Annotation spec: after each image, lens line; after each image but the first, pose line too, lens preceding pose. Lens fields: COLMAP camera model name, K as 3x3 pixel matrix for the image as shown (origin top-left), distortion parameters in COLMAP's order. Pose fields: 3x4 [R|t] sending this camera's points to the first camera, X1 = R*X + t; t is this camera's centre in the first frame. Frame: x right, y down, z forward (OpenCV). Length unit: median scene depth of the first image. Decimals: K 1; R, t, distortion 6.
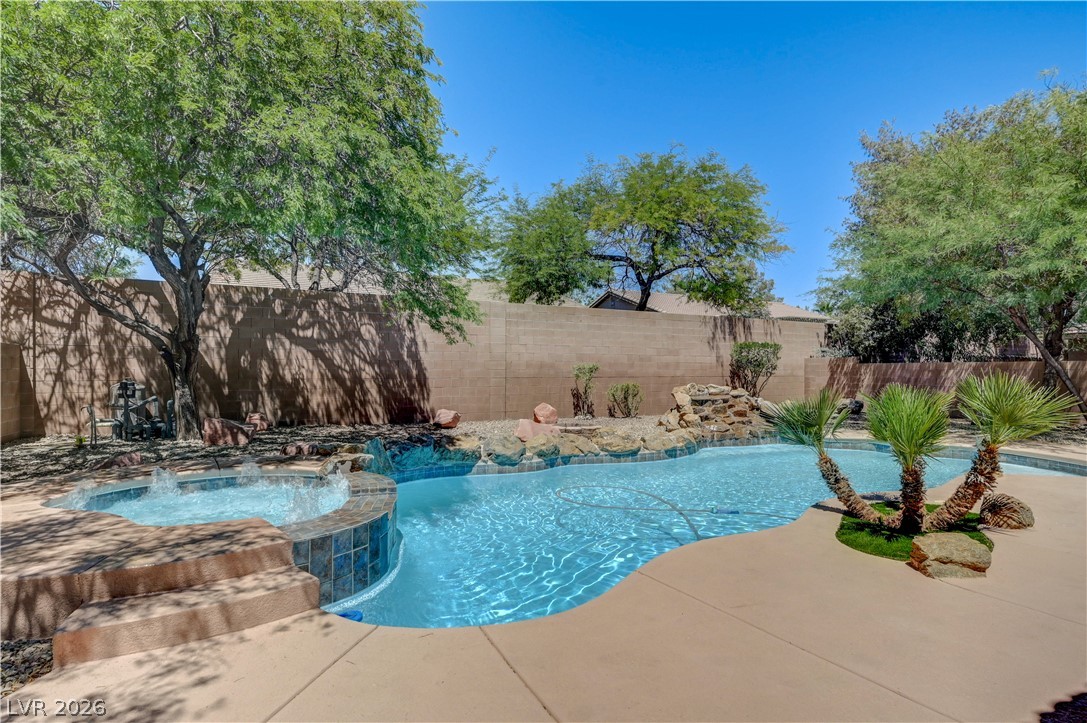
lens RADIAL K [[556.6, 0, 556.2], [0, 556.6, 376.9], [0, 0, 1]] dist [0.011505, -0.001687]
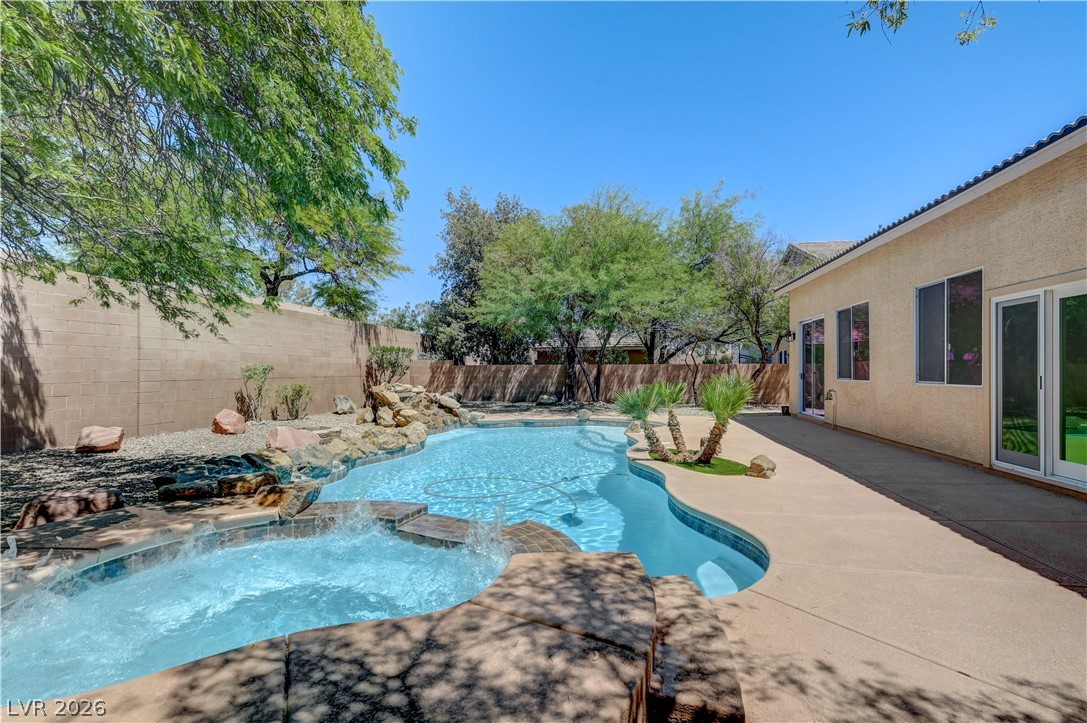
lens RADIAL K [[480.7, 0, 542.9], [0, 480.7, 369.6], [0, 0, 1]] dist [0.002110, -0.000741]
pose [[0.627967, -0.002479, 0.778236, -0.328351], [0.012845, 0.999892, -0.007180, -0.003393], [-0.778134, 0.014505, 0.627931, 0.165099]]
